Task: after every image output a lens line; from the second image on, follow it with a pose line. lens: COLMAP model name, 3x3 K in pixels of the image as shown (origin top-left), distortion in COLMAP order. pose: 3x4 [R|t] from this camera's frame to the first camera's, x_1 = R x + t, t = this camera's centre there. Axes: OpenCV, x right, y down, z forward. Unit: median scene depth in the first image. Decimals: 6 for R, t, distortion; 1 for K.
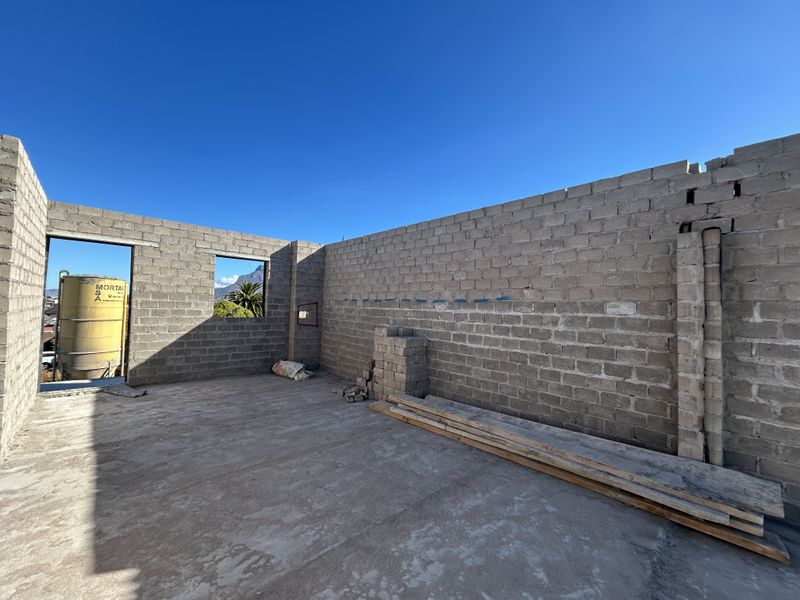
lens RADIAL K [[322.8, 0, 400.6], [0, 322.8, 299.6], [0, 0, 1]] dist [-0.001429, 0.000922]
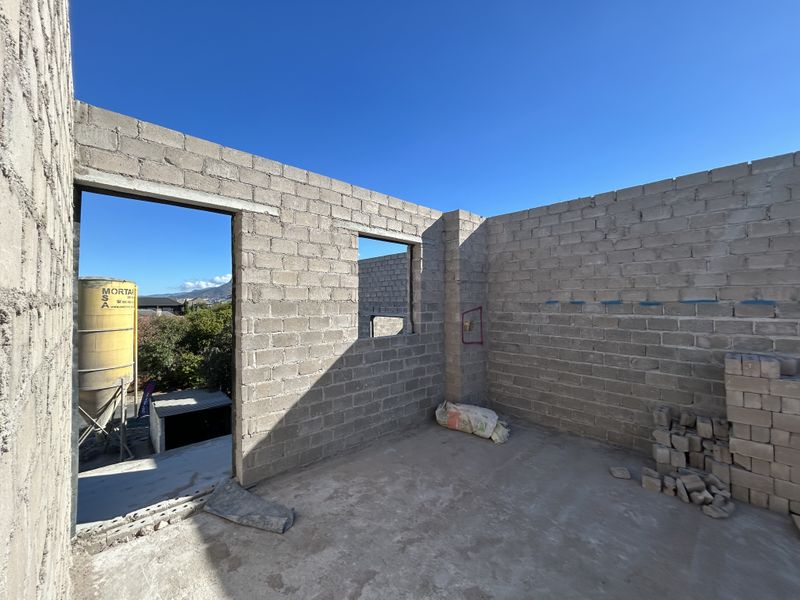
lens RADIAL K [[322.8, 0, 400.8], [0, 322.8, 299.0], [0, 0, 1]] dist [-0.001429, 0.000922]
pose [[0.999433, -0.031122, 0.012884, -0.676774], [0.030894, 0.999369, 0.017521, -0.036942], [-0.013421, -0.017113, 0.999763, 0.563125]]
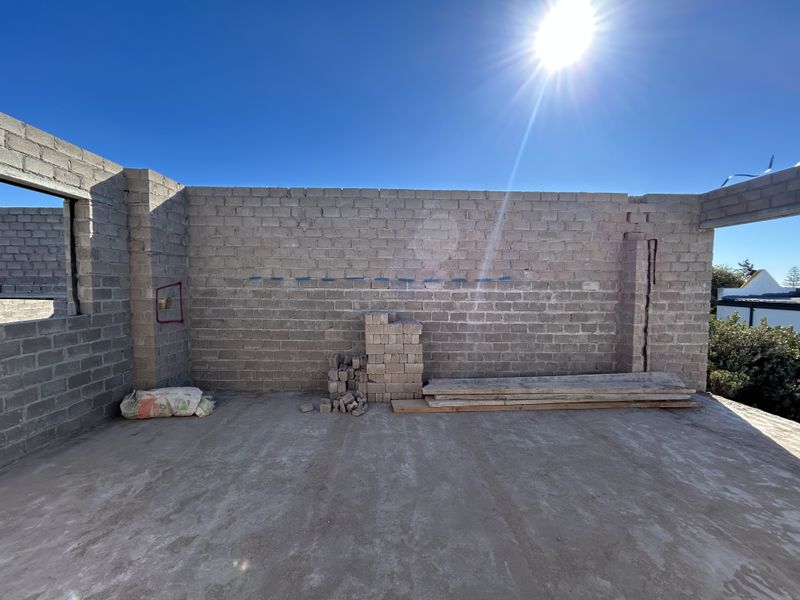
lens RADIAL K [[322.8, 0, 396.3], [0, 322.8, 298.9], [0, 0, 1]] dist [-0.001429, 0.000922]
pose [[0.662763, -0.060863, 0.746351, -0.699707], [-0.006582, 0.996180, 0.087081, -0.024618], [-0.748800, -0.062626, 0.659831, 0.479681]]
